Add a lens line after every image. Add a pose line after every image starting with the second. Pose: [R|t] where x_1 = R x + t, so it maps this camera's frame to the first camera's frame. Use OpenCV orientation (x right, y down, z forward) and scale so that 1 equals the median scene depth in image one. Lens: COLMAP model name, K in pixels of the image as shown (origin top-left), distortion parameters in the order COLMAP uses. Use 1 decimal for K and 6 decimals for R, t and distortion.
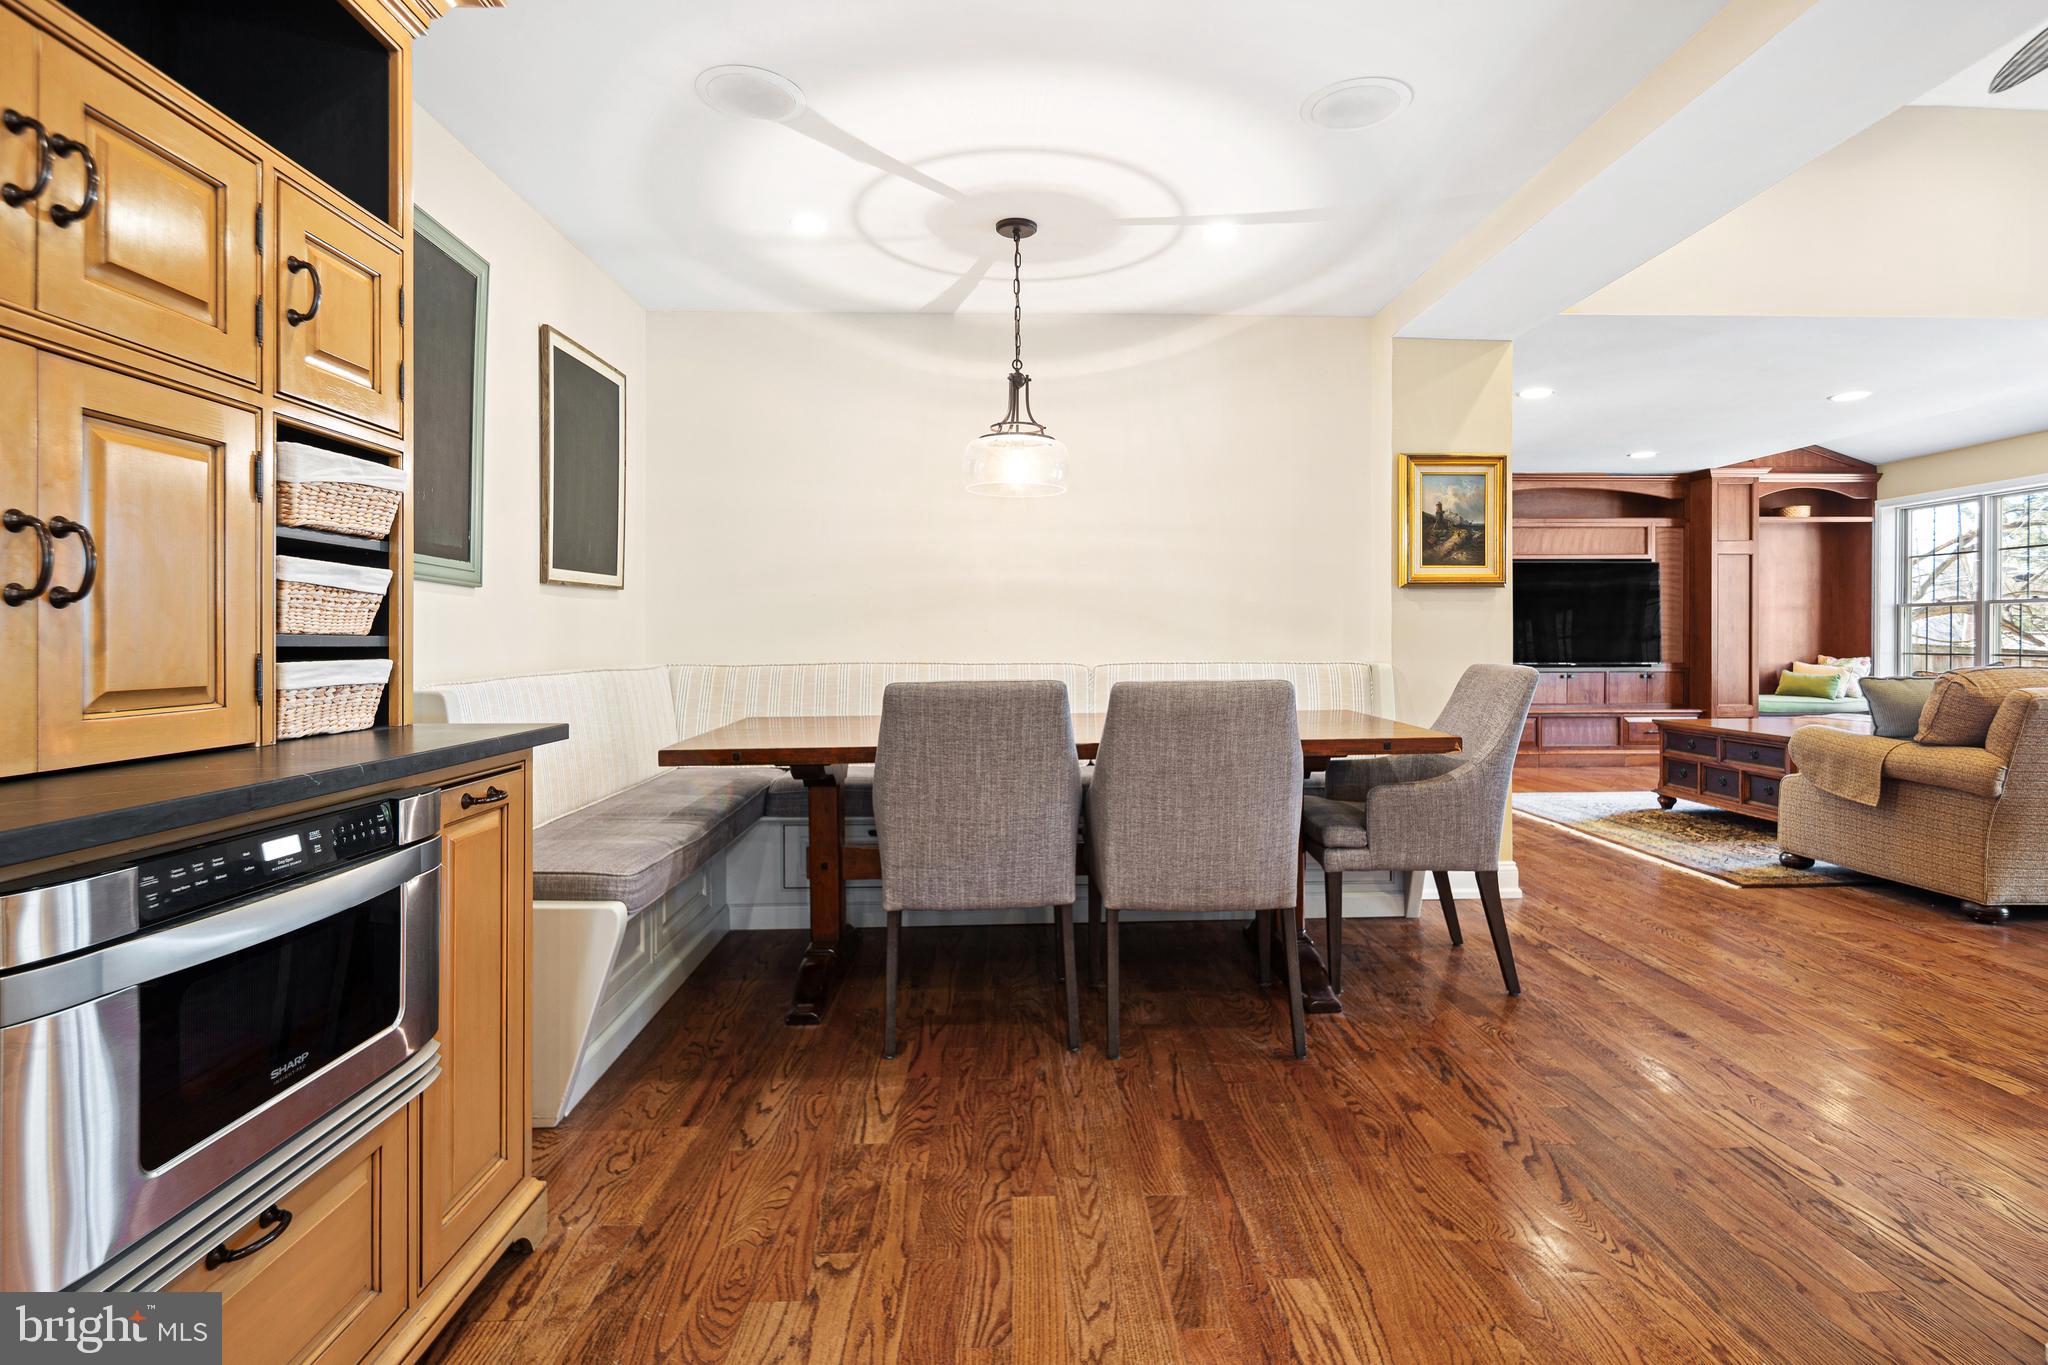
lens RADIAL K [[1012.9, 0, 1029.1], [0, 1012.9, 639.5], [0, 0, 1]] dist [-0.001061, -0.001680]
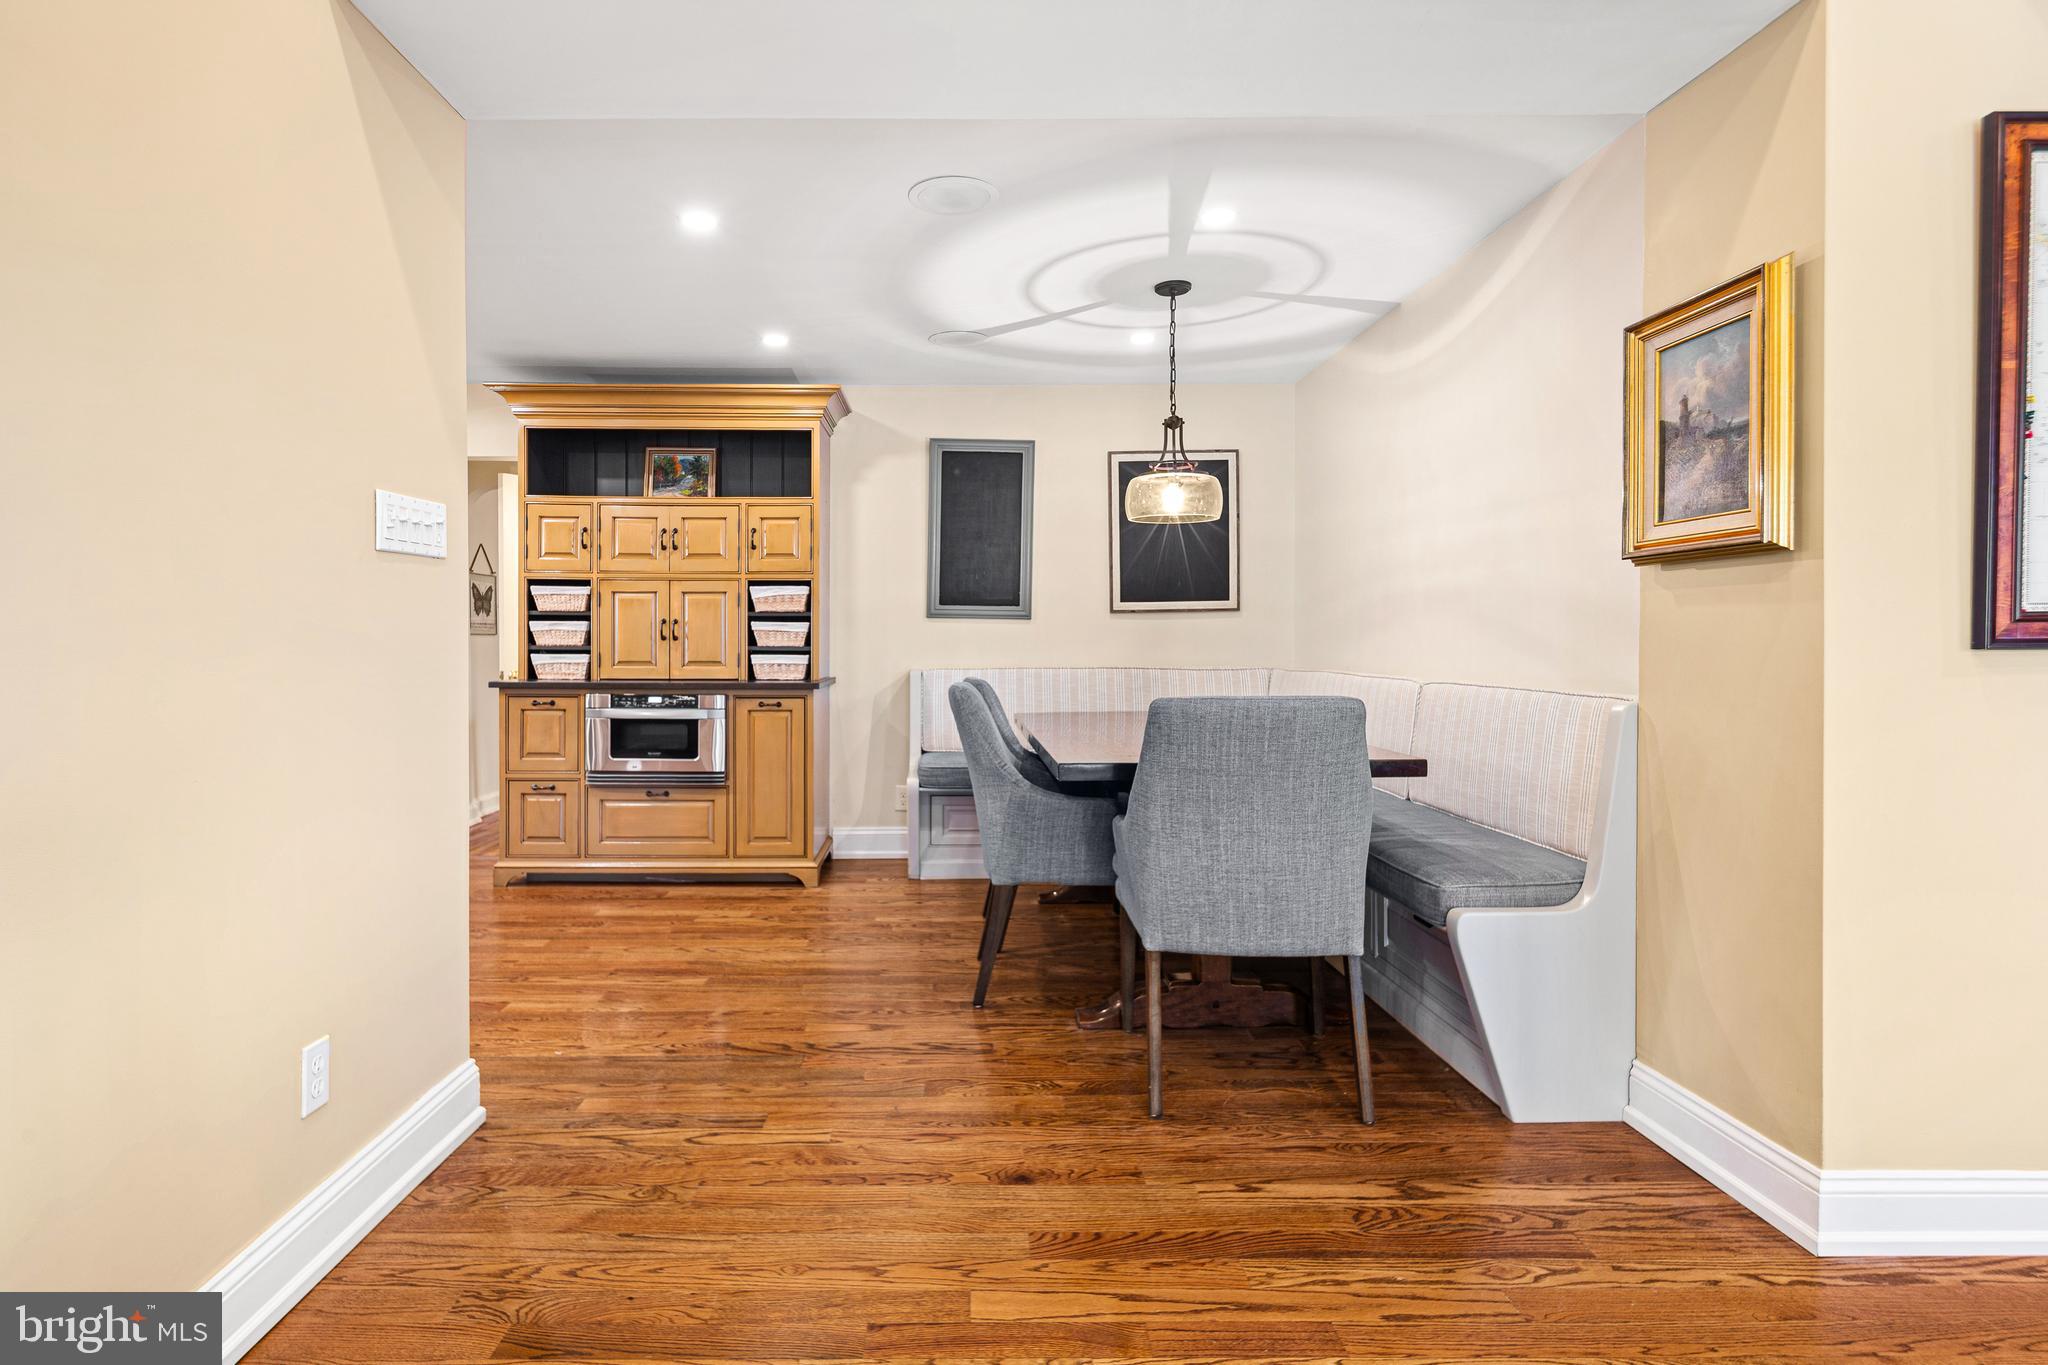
lens RADIAL K [[1056.8, 0, 971.8], [0, 1056.8, 638.2], [0, 0, 1]] dist [0.001448, 0.000090]
pose [[-0.018543, -0.000921, -0.999828, 1.605489], [-0.001051, 0.999999, -0.000901, -0.017715], [0.999828, 0.001034, -0.018544, 1.086558]]
